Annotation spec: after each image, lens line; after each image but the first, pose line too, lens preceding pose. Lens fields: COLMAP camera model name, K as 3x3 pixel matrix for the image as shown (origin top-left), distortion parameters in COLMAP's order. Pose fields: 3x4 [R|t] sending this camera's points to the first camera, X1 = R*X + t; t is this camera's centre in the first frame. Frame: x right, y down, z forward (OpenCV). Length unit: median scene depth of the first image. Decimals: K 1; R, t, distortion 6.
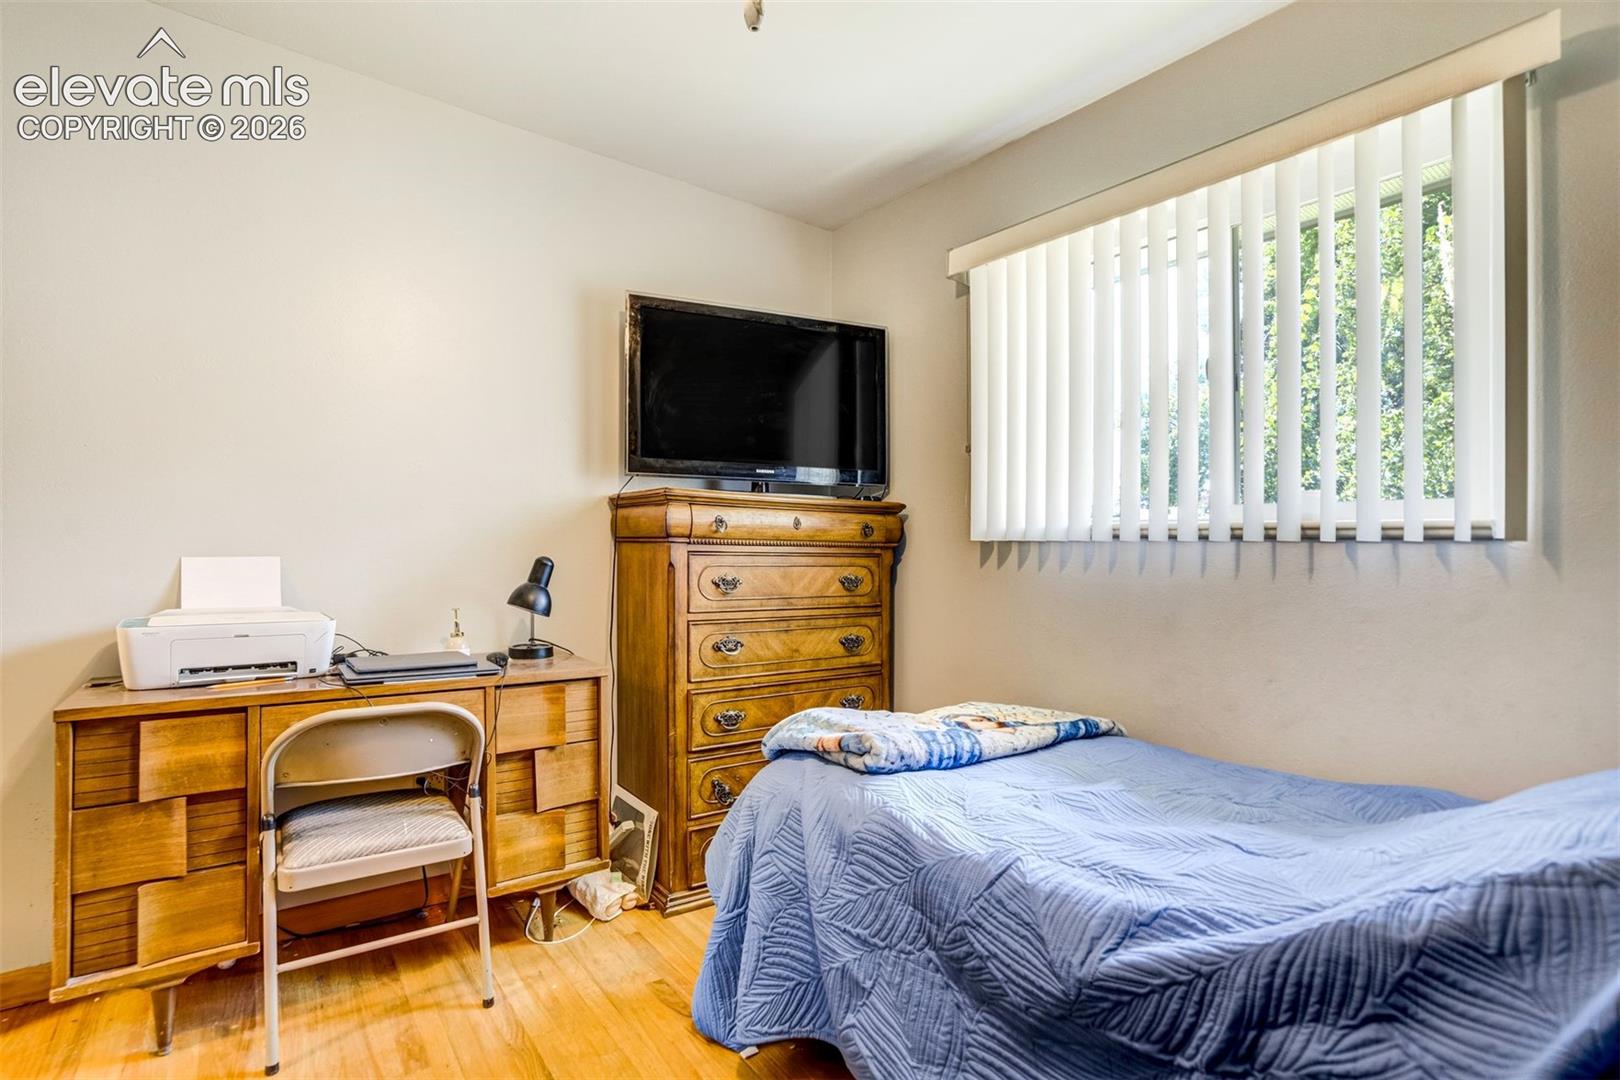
lens RADIAL K [[746.2, 0, 803.4], [0, 746.2, 548.2], [0, 0, 1]] dist [-0.046138, 0.012670]
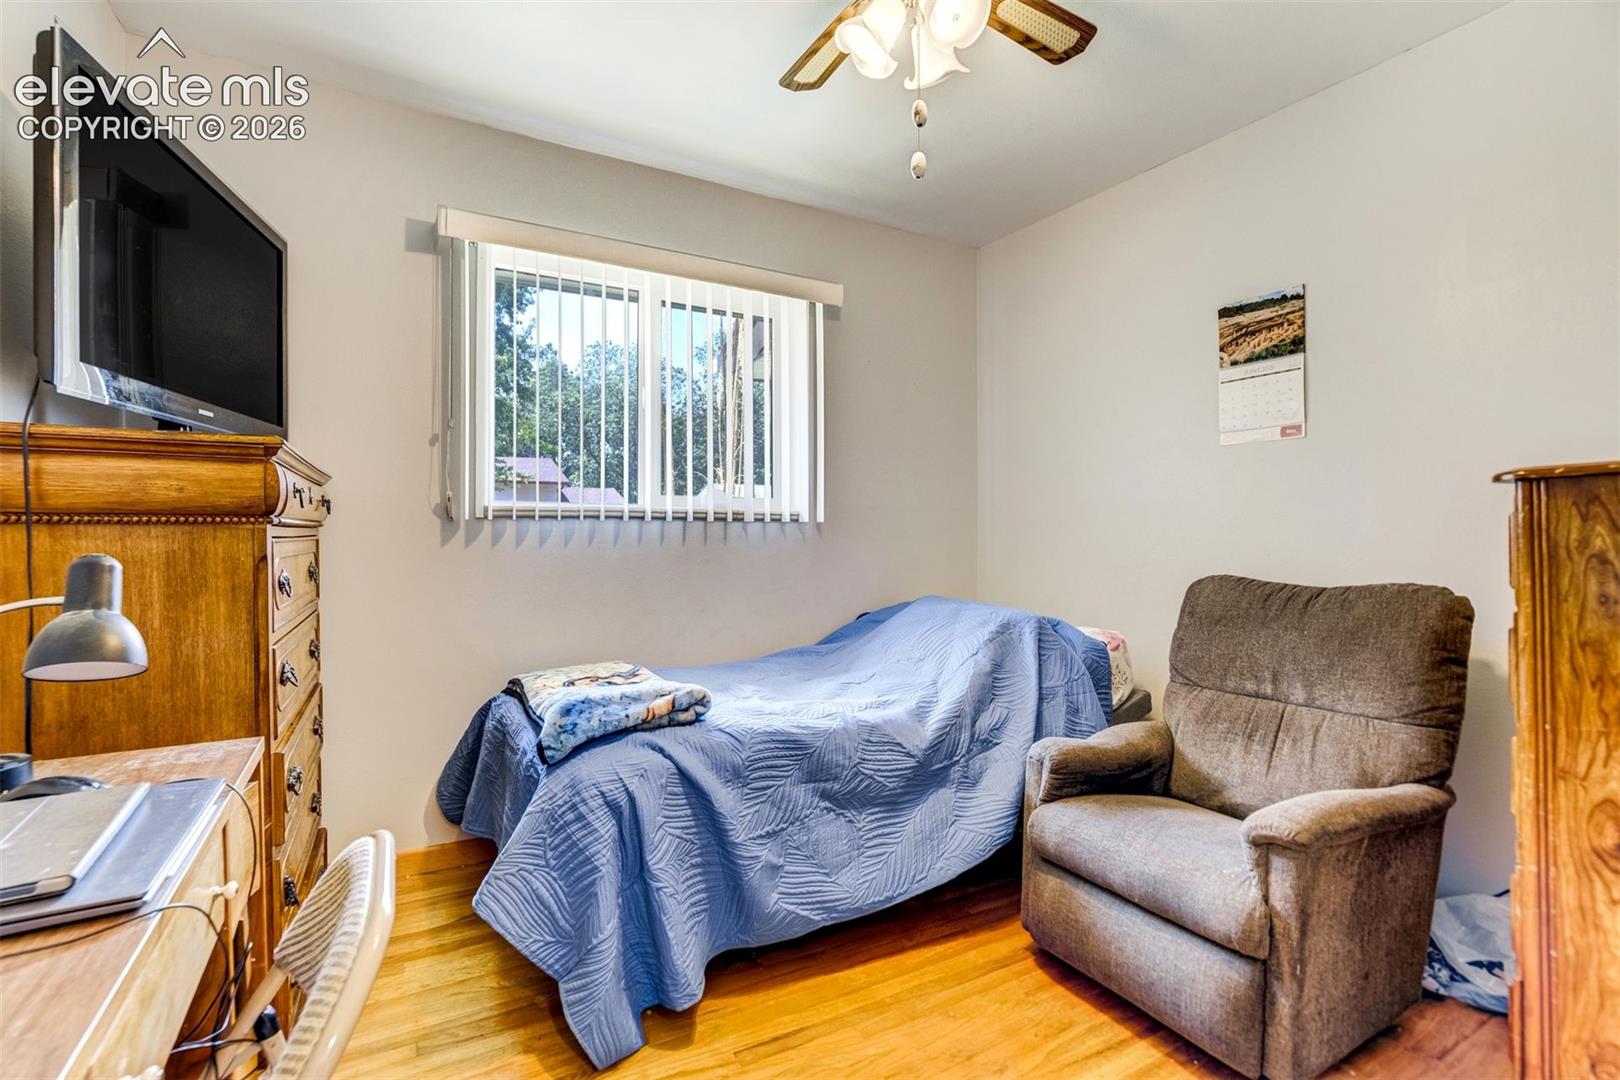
lens RADIAL K [[746.2, 0, 803.4], [0, 746.2, 548.2], [0, 0, 1]] dist [-0.046138, 0.012670]
pose [[0.135746, -0.032471, 0.990211, -1.154790], [0.001615, 0.999469, 0.032553, -0.004629], [-0.990742, -0.002820, 0.135727, 0.761996]]
